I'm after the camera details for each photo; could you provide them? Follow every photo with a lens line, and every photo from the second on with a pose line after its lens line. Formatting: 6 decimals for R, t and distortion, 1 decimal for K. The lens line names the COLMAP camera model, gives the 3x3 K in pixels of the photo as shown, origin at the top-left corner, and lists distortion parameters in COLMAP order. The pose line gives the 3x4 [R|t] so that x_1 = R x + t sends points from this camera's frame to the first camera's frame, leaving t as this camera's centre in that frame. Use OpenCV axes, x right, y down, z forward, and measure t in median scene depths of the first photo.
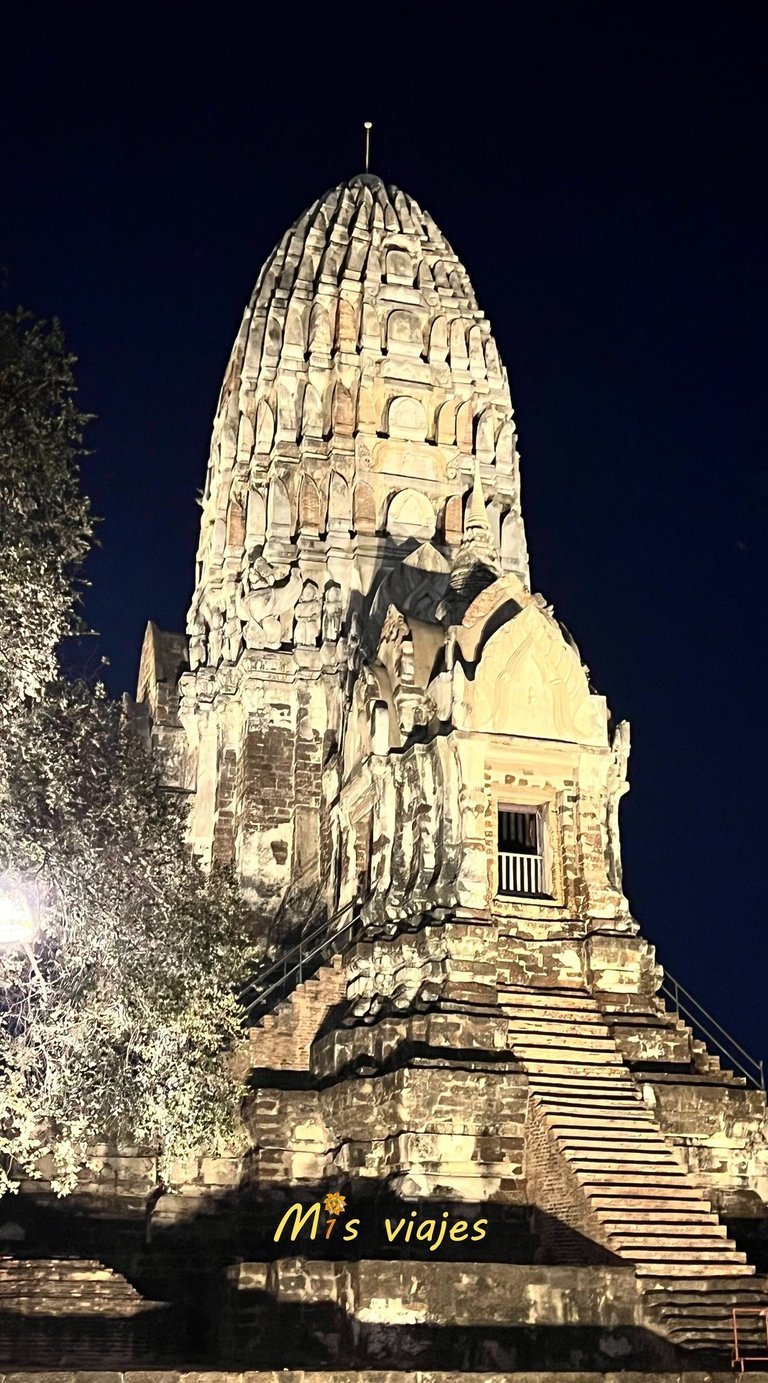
lens RADIAL K [[1747.3, 0, 384.0], [0, 1747.3, 691.5], [0, 0, 1]] dist [0.245577, -0.857991]
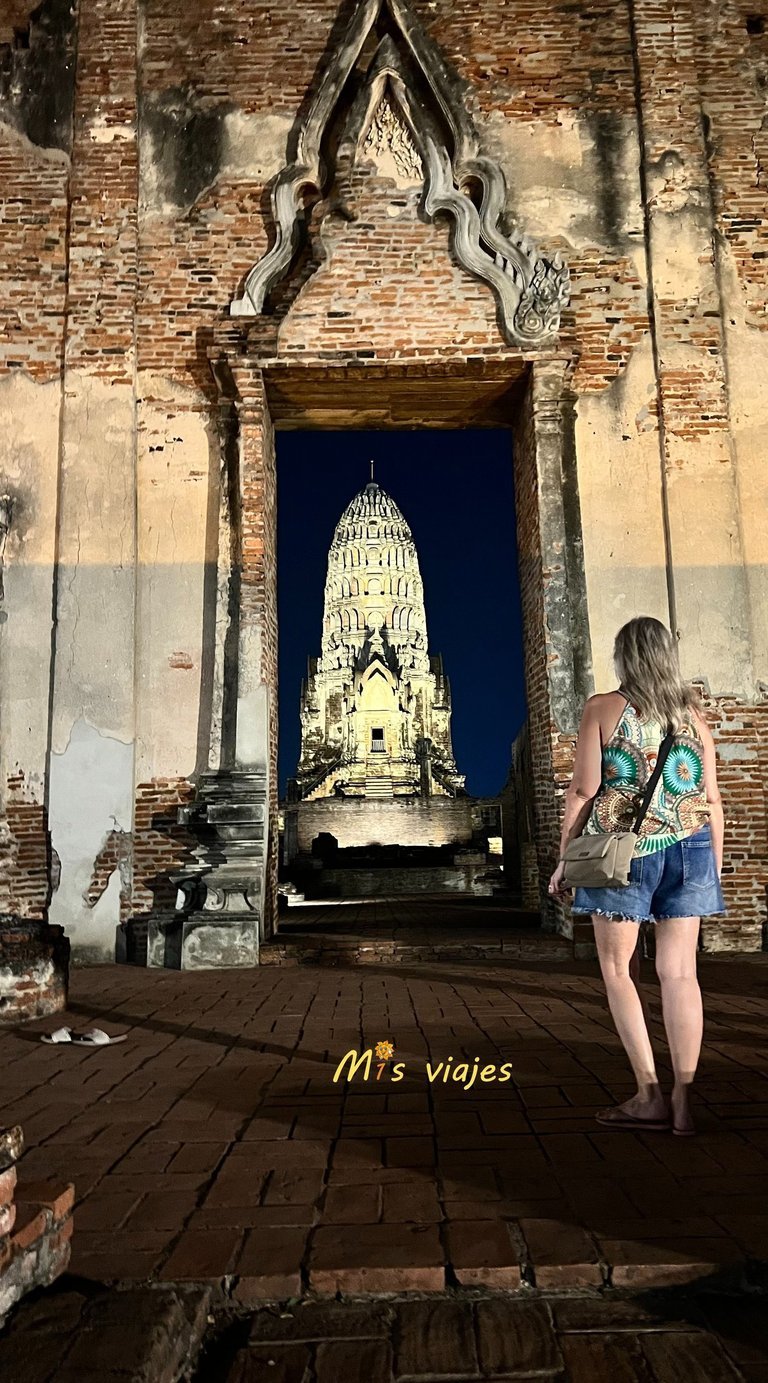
lens RADIAL K [[1038.0, 0, 386.4], [0, 1038.0, 713.3], [0, 0, 1]] dist [0.032211, -0.043539]
pose [[0.961109, -0.066208, -0.268117, 0.721149], [0.125204, 0.969795, 0.209337, -0.445537], [0.246159, -0.234765, 0.940368, -1.132467]]
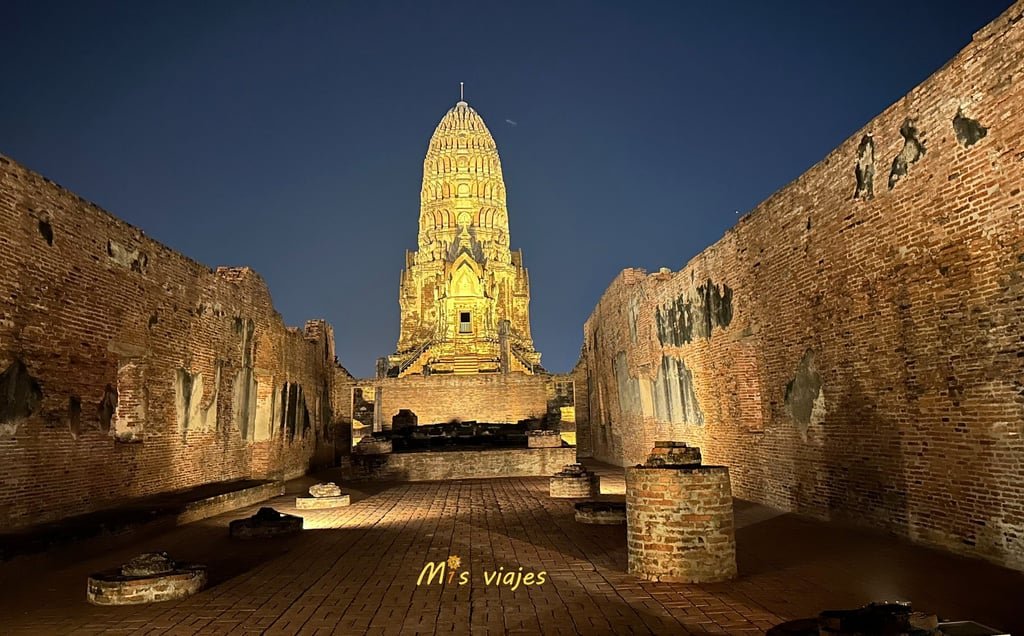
lens RADIAL K [[790.1, 0, 512.0], [0, 790.1, 318.0], [0, 0, 1]] dist [0.135411, -0.005131]
pose [[0.970804, -0.060410, -0.232141, 0.665577], [0.115101, 0.966392, 0.229866, -0.368188], [0.210453, -0.249875, 0.945131, -0.861268]]
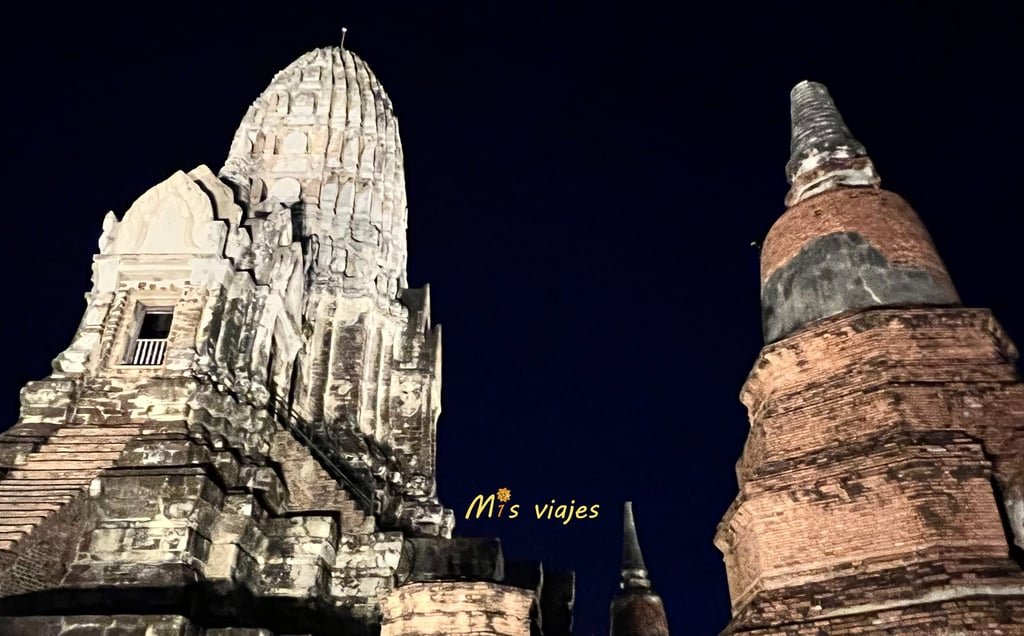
lens RADIAL K [[769.9, 0, 508.6], [0, 769.9, 320.4], [0, 0, 1]] dist [0.002313, 0.000433]
pose [[0.953652, -0.162628, -0.253179, 0.499391], [0.121620, 0.977903, -0.170044, 0.217101], [0.275238, 0.131371, 0.952358, 0.524758]]
